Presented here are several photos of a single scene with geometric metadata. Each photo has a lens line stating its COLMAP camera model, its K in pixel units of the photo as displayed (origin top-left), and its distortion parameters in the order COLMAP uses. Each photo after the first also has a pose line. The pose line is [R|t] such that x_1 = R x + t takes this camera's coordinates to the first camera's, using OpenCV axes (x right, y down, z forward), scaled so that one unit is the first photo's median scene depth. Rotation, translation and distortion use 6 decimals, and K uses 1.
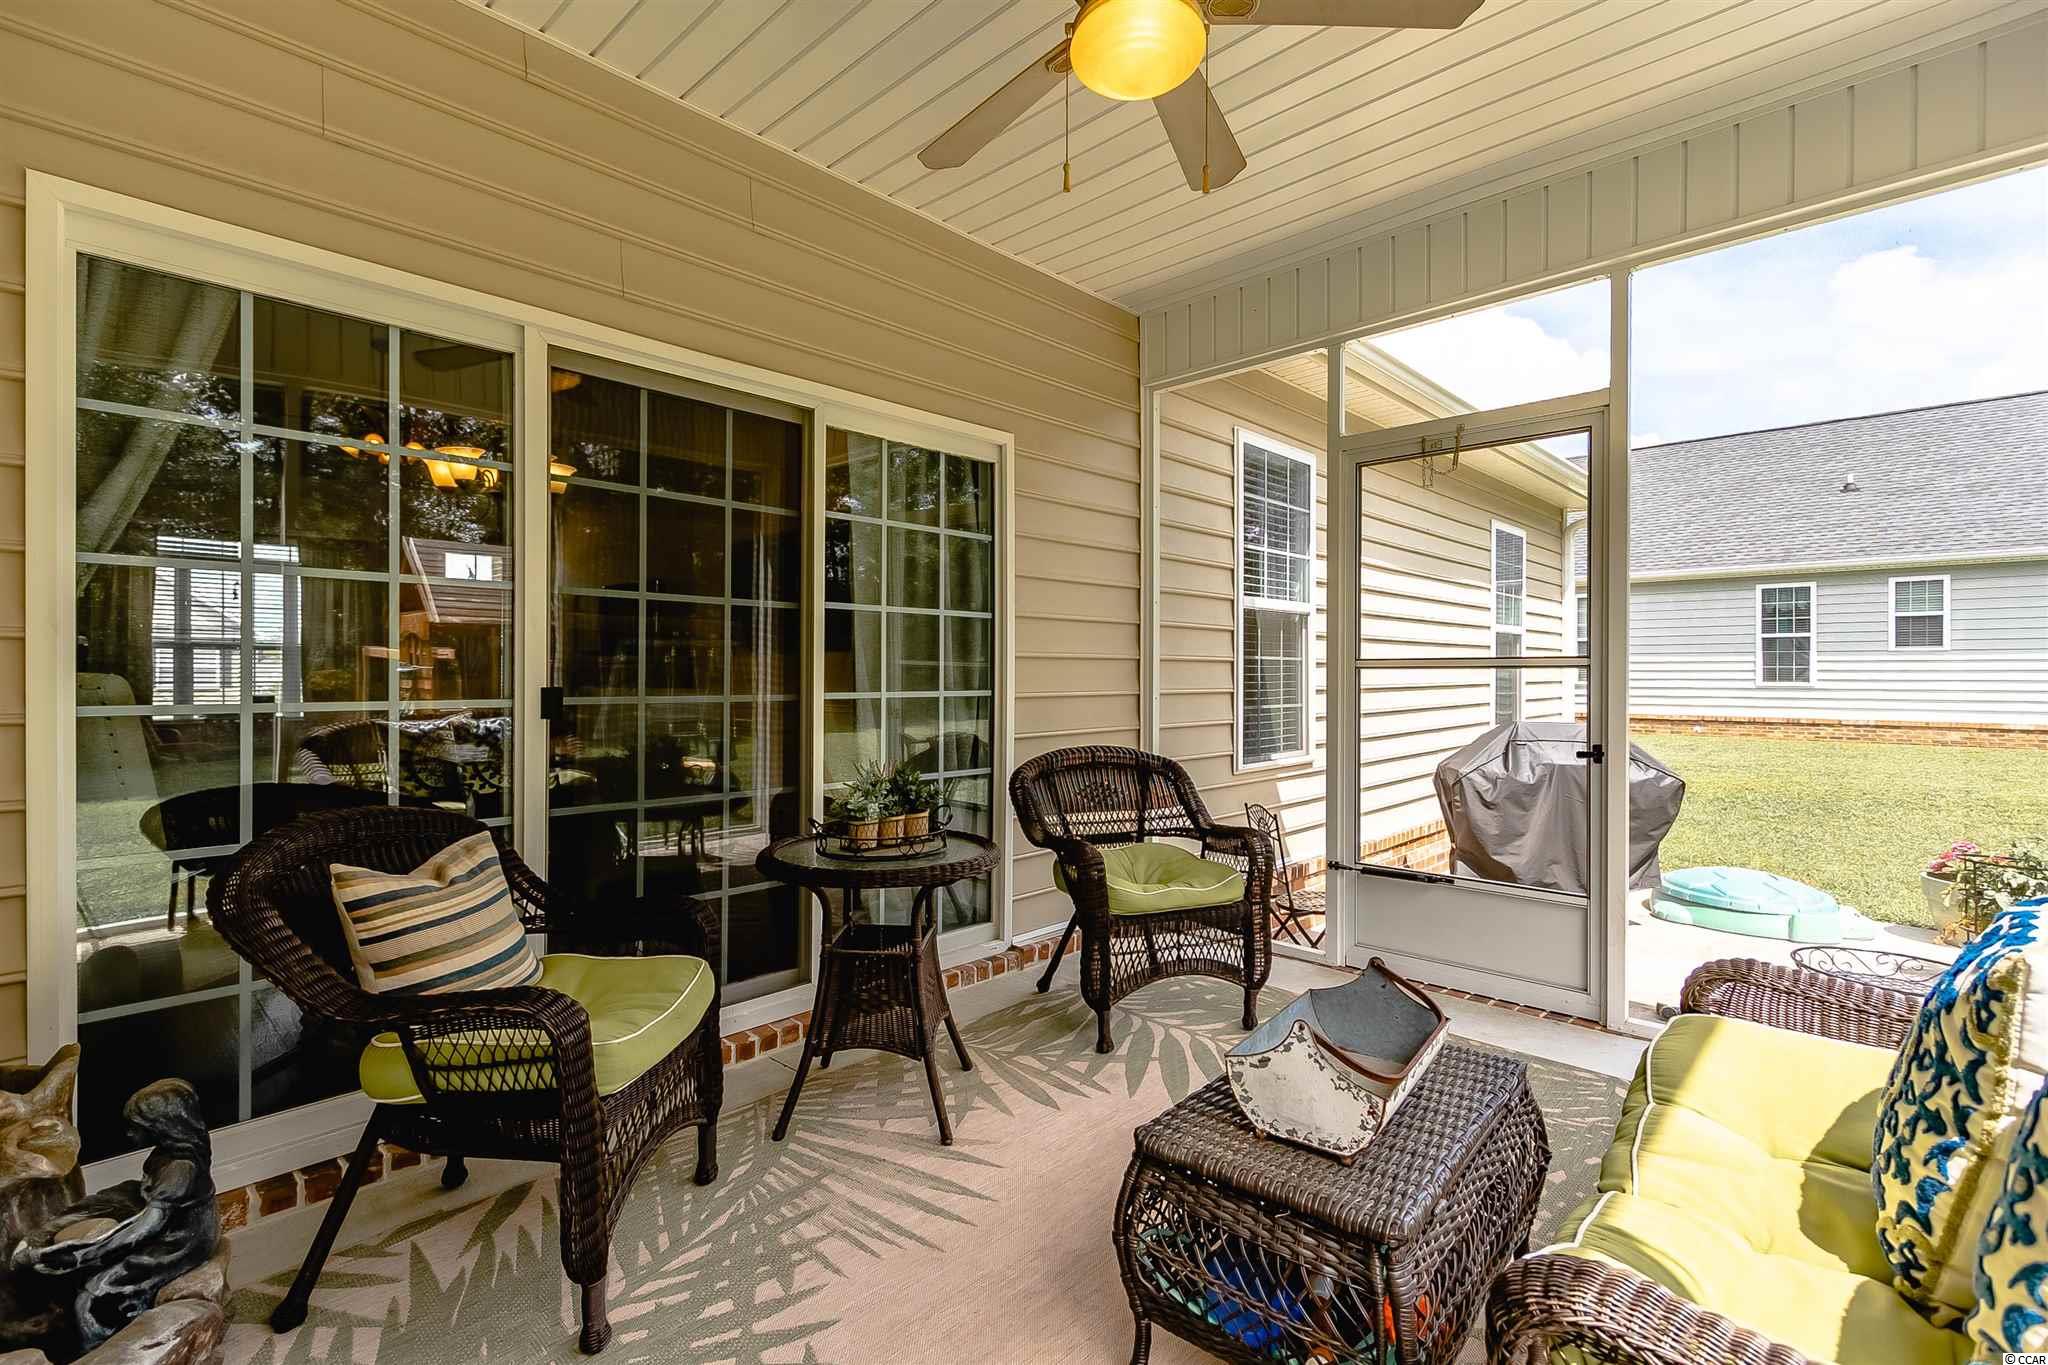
lens RADIAL K [[939.7, 0, 985.0], [0, 939.7, 668.6], [0, 0, 1]] dist [0.004298, -0.000372]
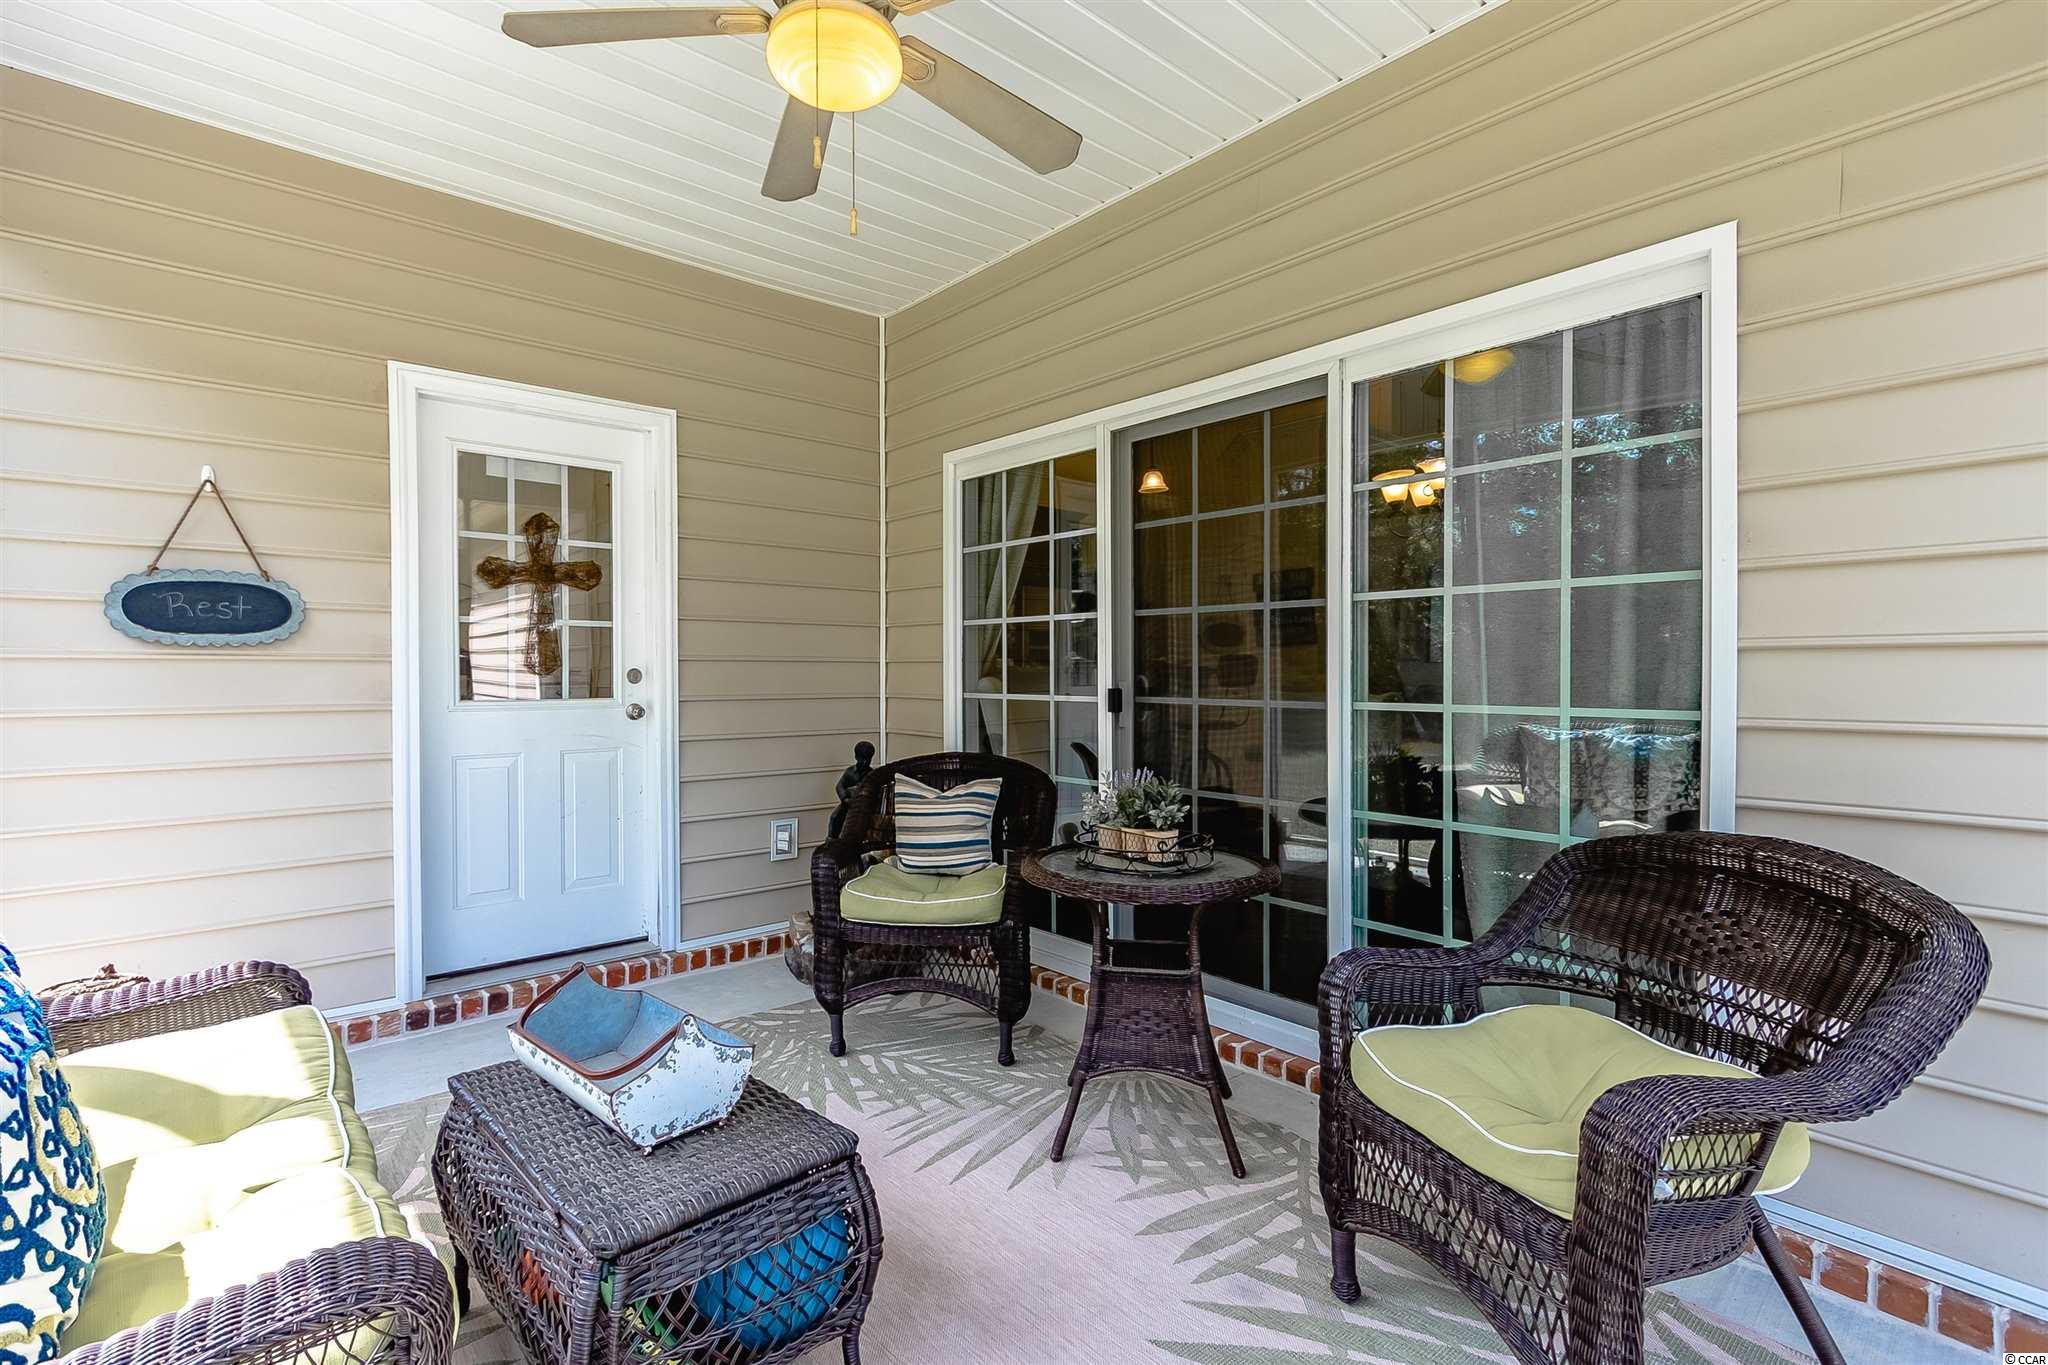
lens RADIAL K [[939.7, 0, 984.8], [0, 939.7, 682.7], [0, 0, 1]] dist [0.004298, -0.000372]
pose [[-0.092326, 0.005289, -0.995715, 0.791199], [-0.000155, 0.999986, 0.005326, 0.004104], [0.995729, 0.000646, -0.092324, 0.850311]]
